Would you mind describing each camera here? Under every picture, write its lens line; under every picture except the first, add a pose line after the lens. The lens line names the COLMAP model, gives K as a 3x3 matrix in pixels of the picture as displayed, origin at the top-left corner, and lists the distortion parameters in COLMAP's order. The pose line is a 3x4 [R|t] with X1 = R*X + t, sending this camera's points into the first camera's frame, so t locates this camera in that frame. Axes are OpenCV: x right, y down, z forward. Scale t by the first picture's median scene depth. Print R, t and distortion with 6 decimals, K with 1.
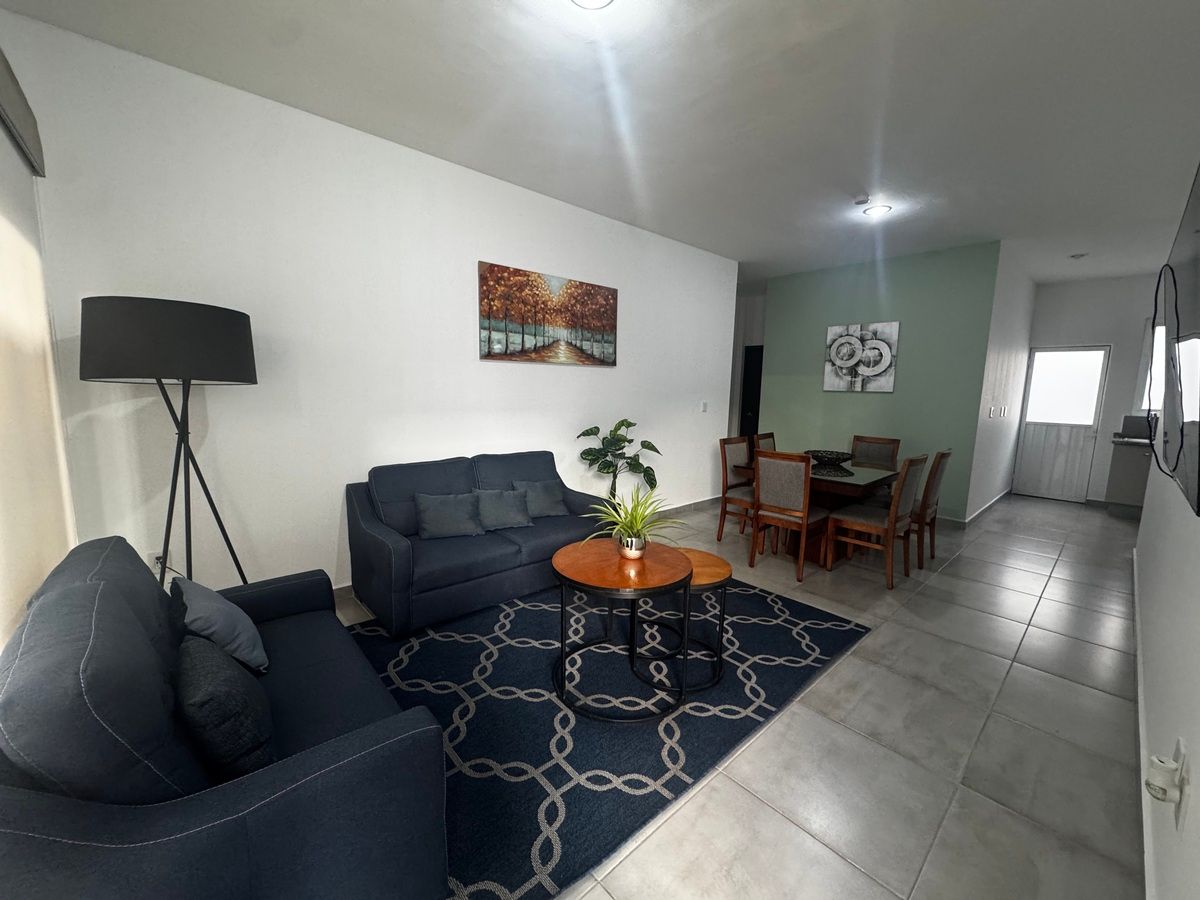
lens RADIAL K [[478.7, 0, 601.1], [0, 478.7, 449.4], [0, 0, 1]] dist [-0.001934, -0.000303]
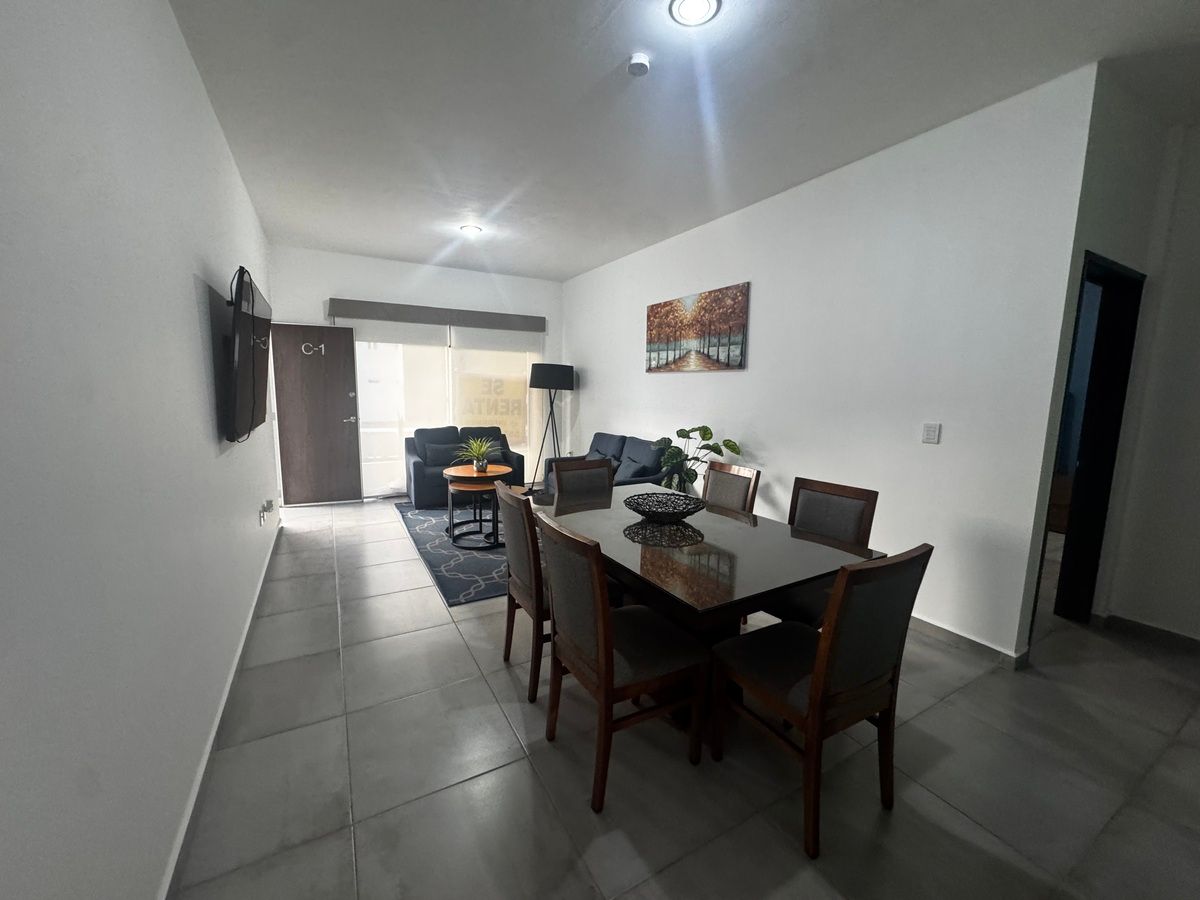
lens RADIAL K [[478.7, 0, 599.8], [0, 478.7, 451.3], [0, 0, 1]] dist [-0.001934, -0.000303]
pose [[-0.217744, 0.103190, -0.970536, 1.111255], [-0.155451, 0.978035, 0.138863, -0.123697], [0.963547, 0.181108, -0.196921, 1.093736]]
